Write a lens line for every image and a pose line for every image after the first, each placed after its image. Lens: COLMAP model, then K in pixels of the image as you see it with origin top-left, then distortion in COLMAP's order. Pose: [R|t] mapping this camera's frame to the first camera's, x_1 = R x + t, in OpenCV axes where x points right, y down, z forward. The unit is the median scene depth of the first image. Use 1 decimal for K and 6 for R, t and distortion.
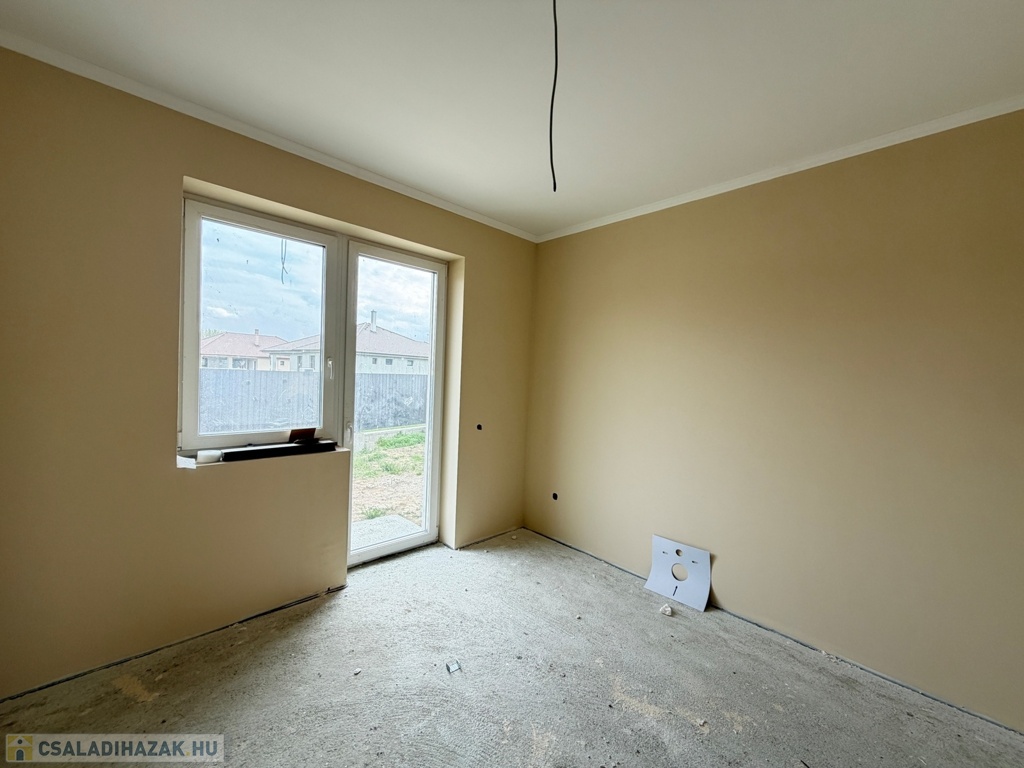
lens RADIAL K [[409.4, 0, 510.8], [0, 409.4, 385.1], [0, 0, 1]] dist [0.000383, 0.000203]
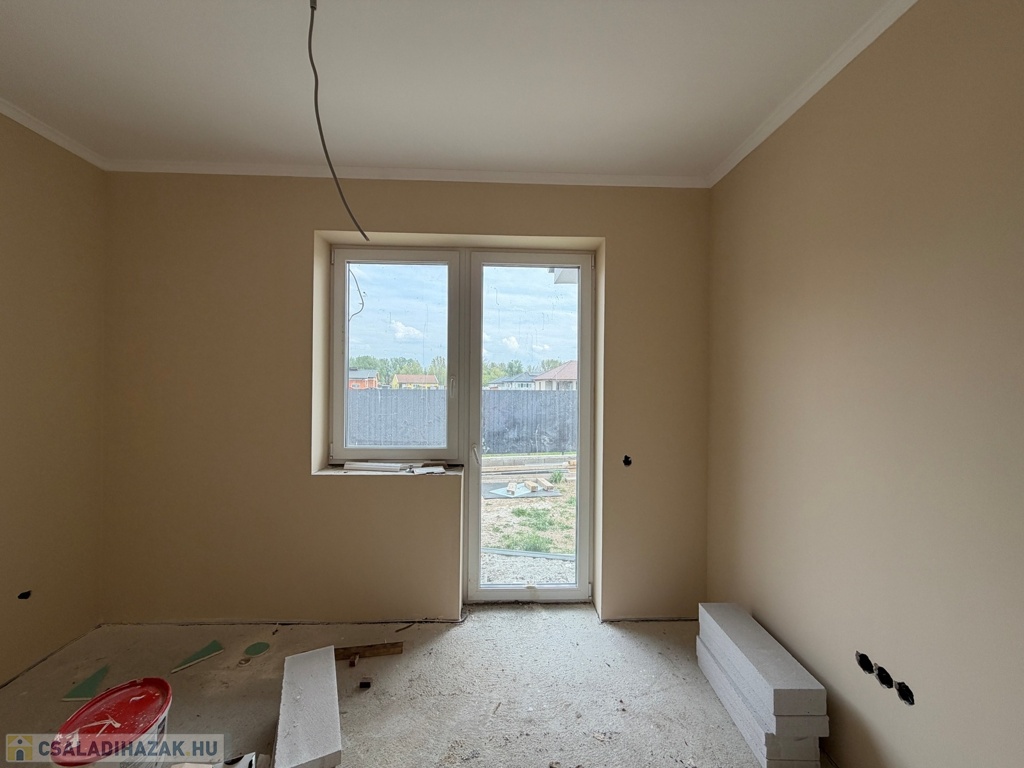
lens RADIAL K [[421.7, 0, 512.8], [0, 421.7, 388.8], [0, 0, 1]] dist [0.002576, 0.000299]
pose [[0.747508, -0.023464, -0.663839, 0.321567], [-0.000087, 0.999372, -0.035422, -0.002062], [0.664253, 0.026537, 0.747036, 0.342456]]
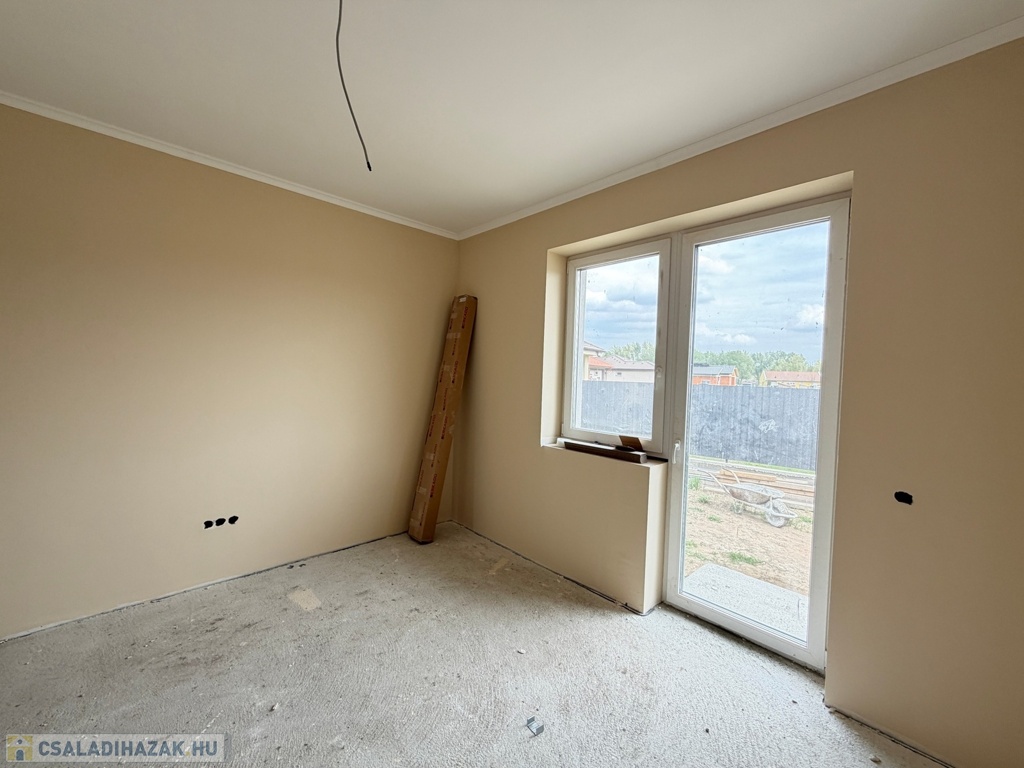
lens RADIAL K [[409.4, 0, 510.8], [0, 409.4, 385.1], [0, 0, 1]] dist [0.000383, 0.000203]
pose [[-0.016262, -0.010298, -0.999815, 0.503475], [-0.057308, 0.998313, -0.009350, 0.002549], [0.998224, 0.057146, -0.016824, 0.662306]]
